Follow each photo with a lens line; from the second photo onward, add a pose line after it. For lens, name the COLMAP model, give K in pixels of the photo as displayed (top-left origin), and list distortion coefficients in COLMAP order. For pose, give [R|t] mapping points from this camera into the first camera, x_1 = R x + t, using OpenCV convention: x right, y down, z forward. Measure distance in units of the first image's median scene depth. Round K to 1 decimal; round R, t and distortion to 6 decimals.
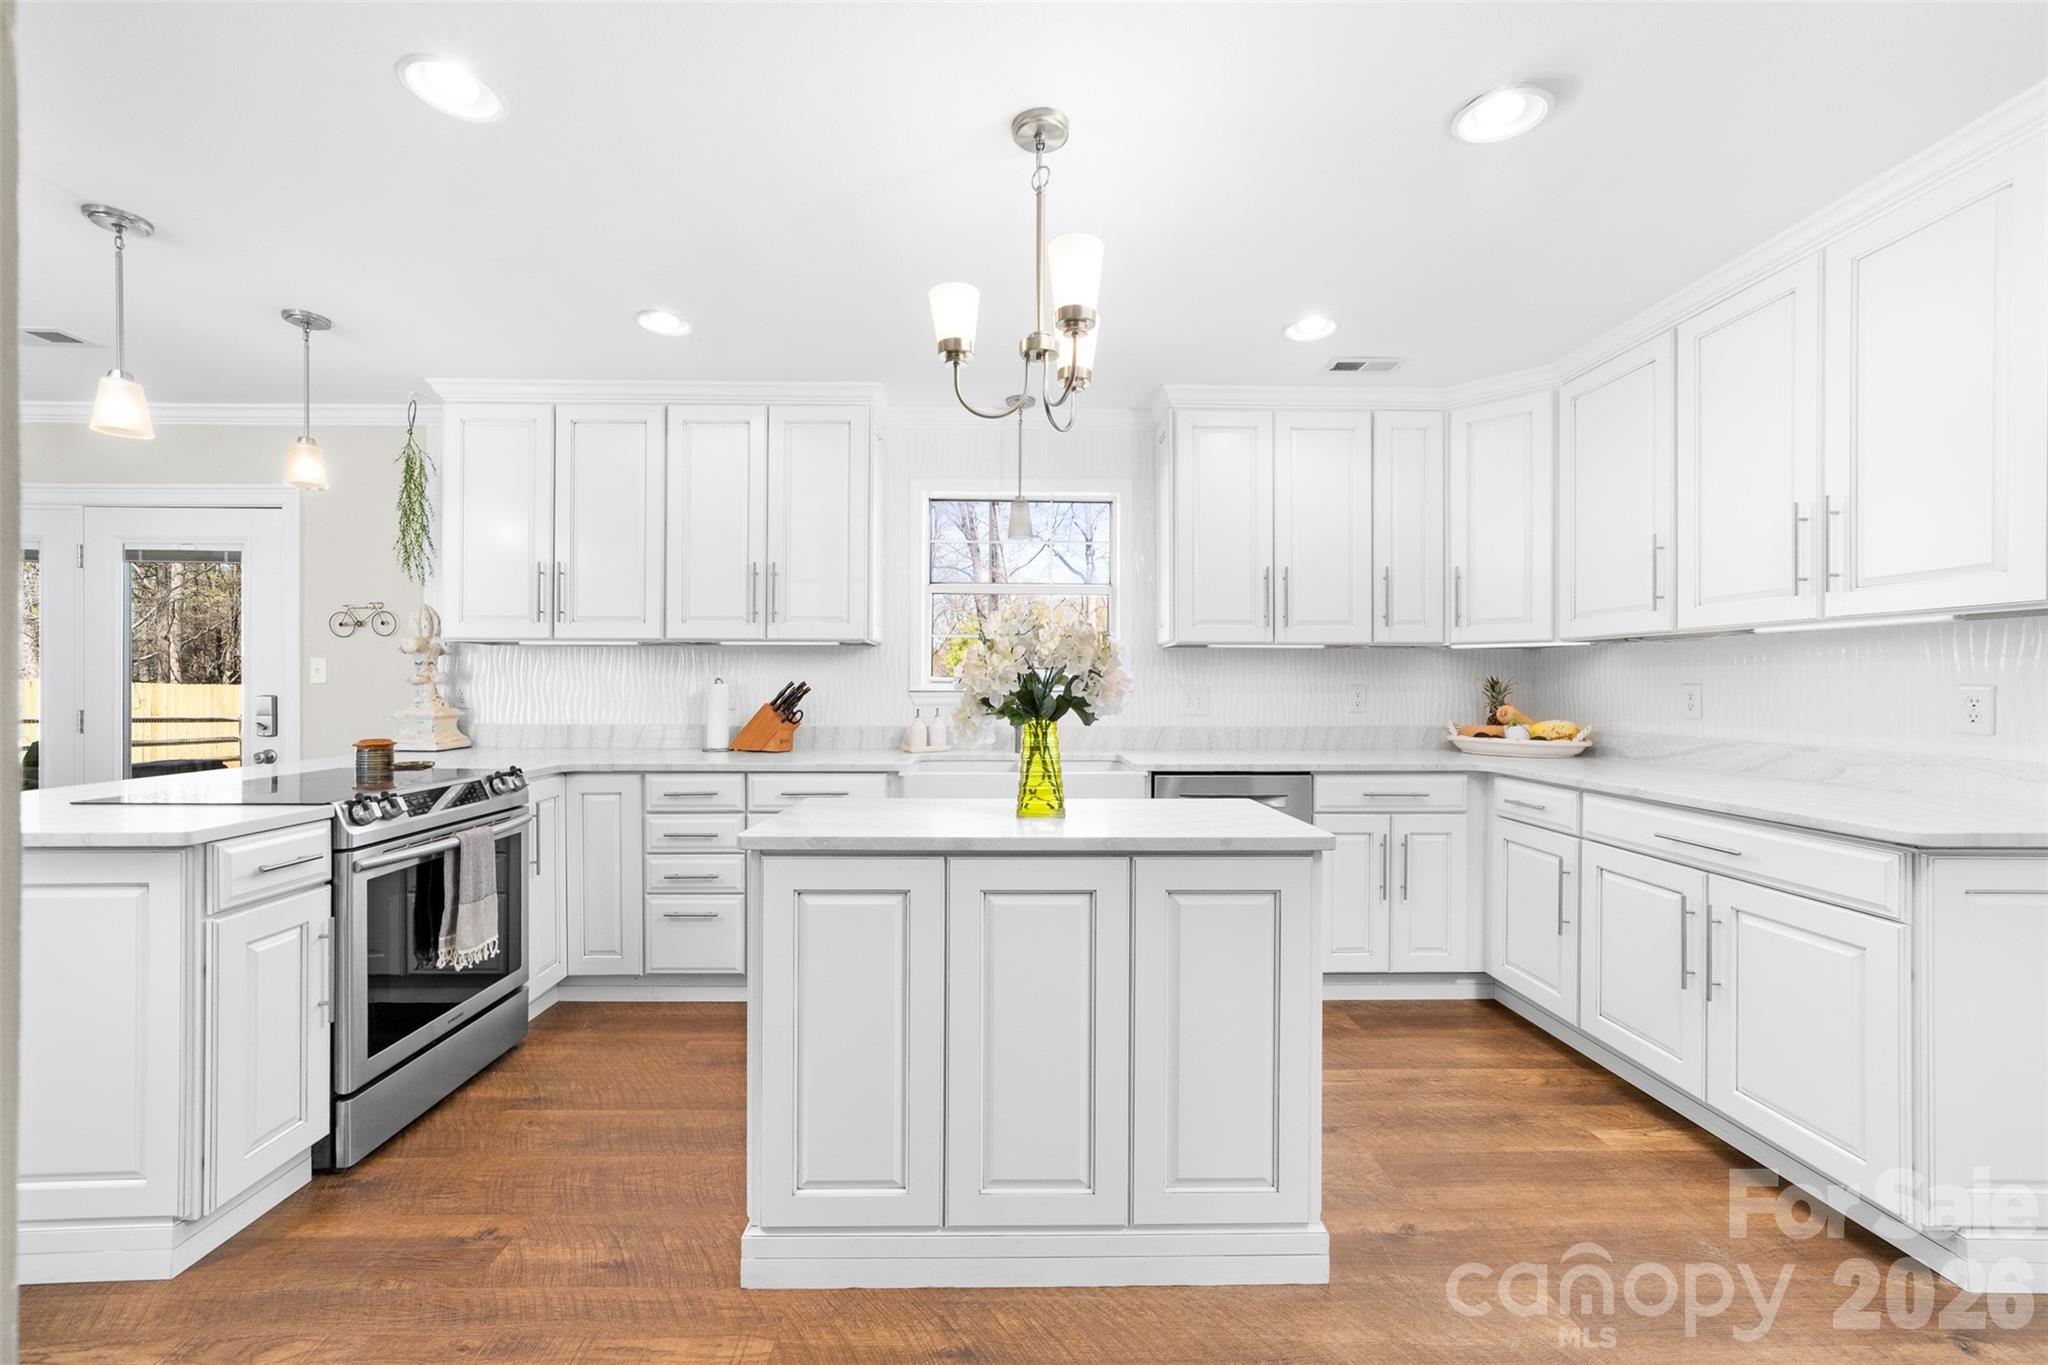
lens RADIAL K [[807.5, 0, 1028.0], [0, 807.5, 684.5], [0, 0, 1]] dist [-0.001183, 0.000475]
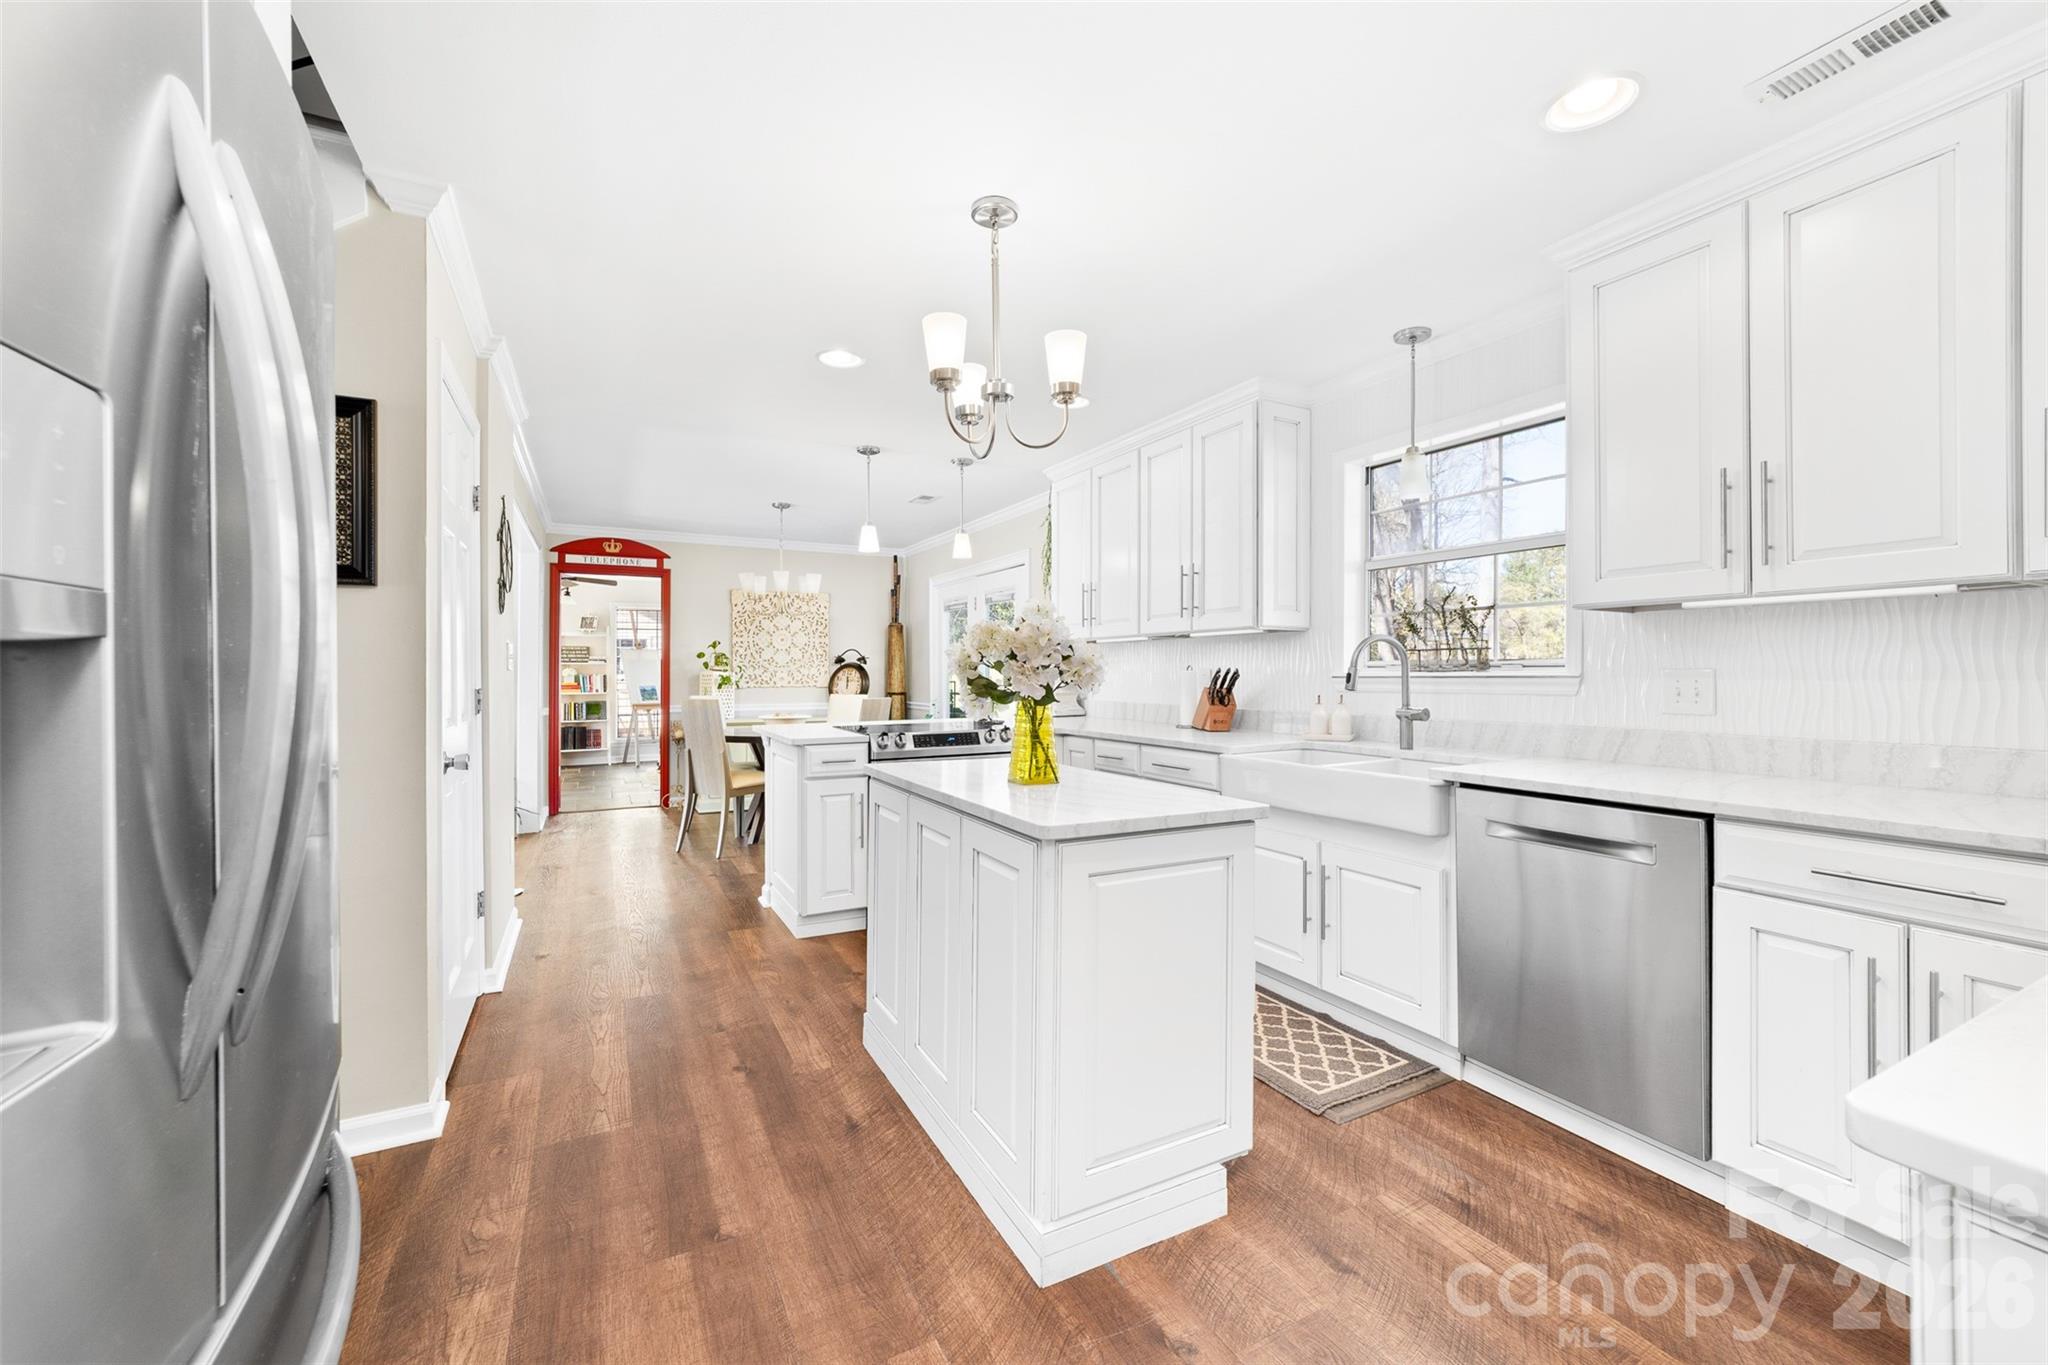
lens RADIAL K [[821.0, 0, 1022.2], [0, 821.0, 671.6], [0, 0, 1]] dist [-0.001361, 0.000057]
pose [[0.445401, -0.008241, -0.895293, 0.621799], [0.006931, 0.999959, -0.005756, 0.005654], [0.895305, -0.003641, 0.445440, 0.271913]]
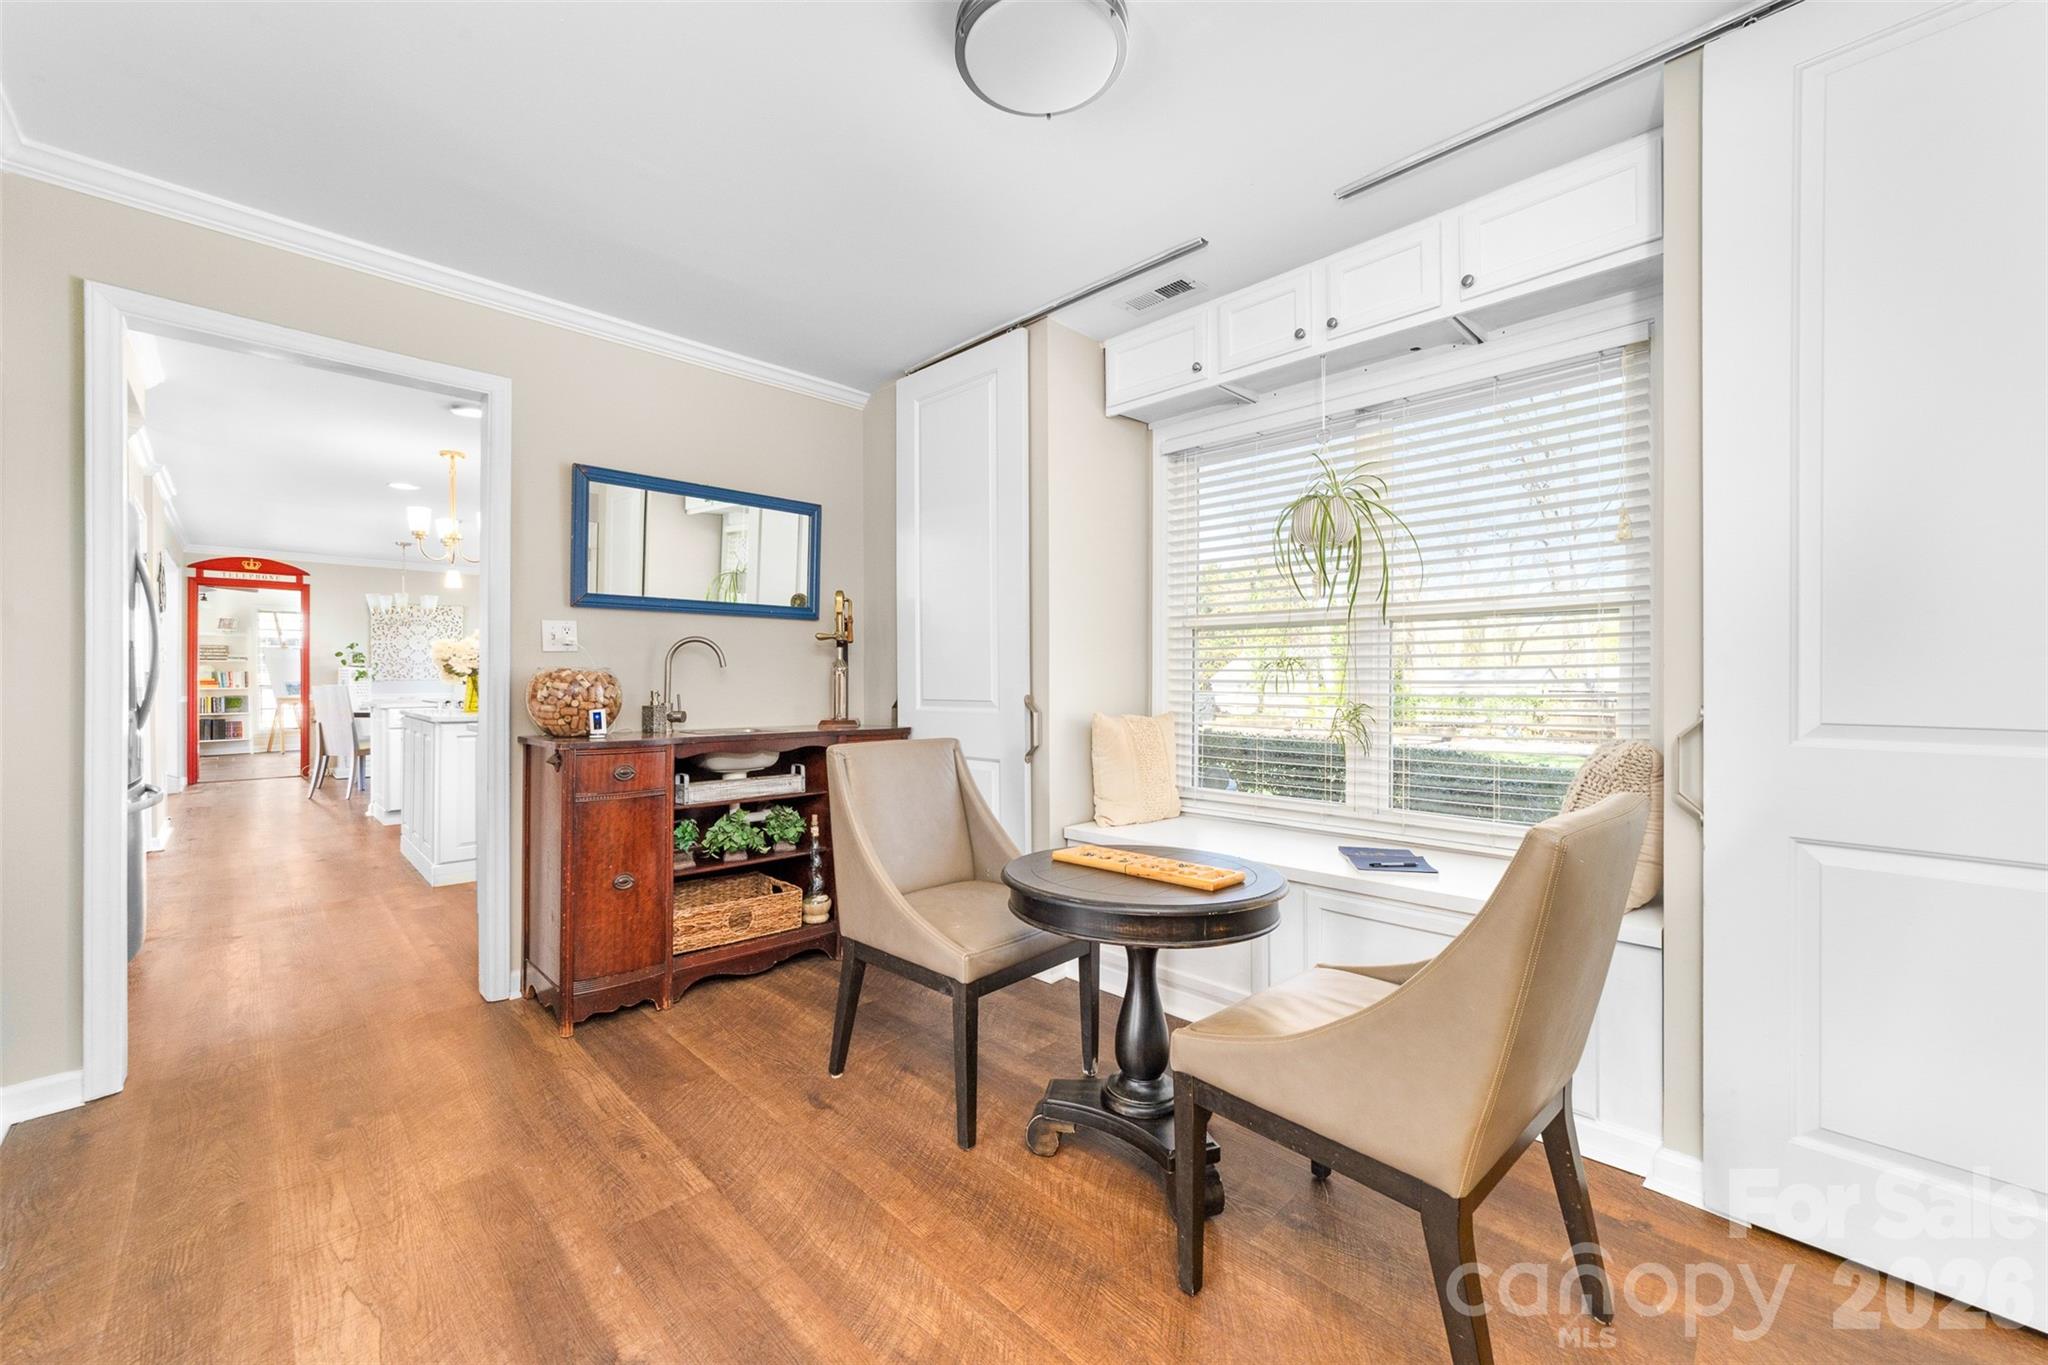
lens RADIAL K [[807.5, 0, 1028.0], [0, 807.5, 684.5], [0, 0, 1]] dist [-0.001183, 0.000475]
pose [[0.687168, -0.000456, -0.726498, 1.281803], [0.005458, 0.999975, 0.004535, 0.027449], [0.726478, -0.007082, 0.687153, 0.286315]]
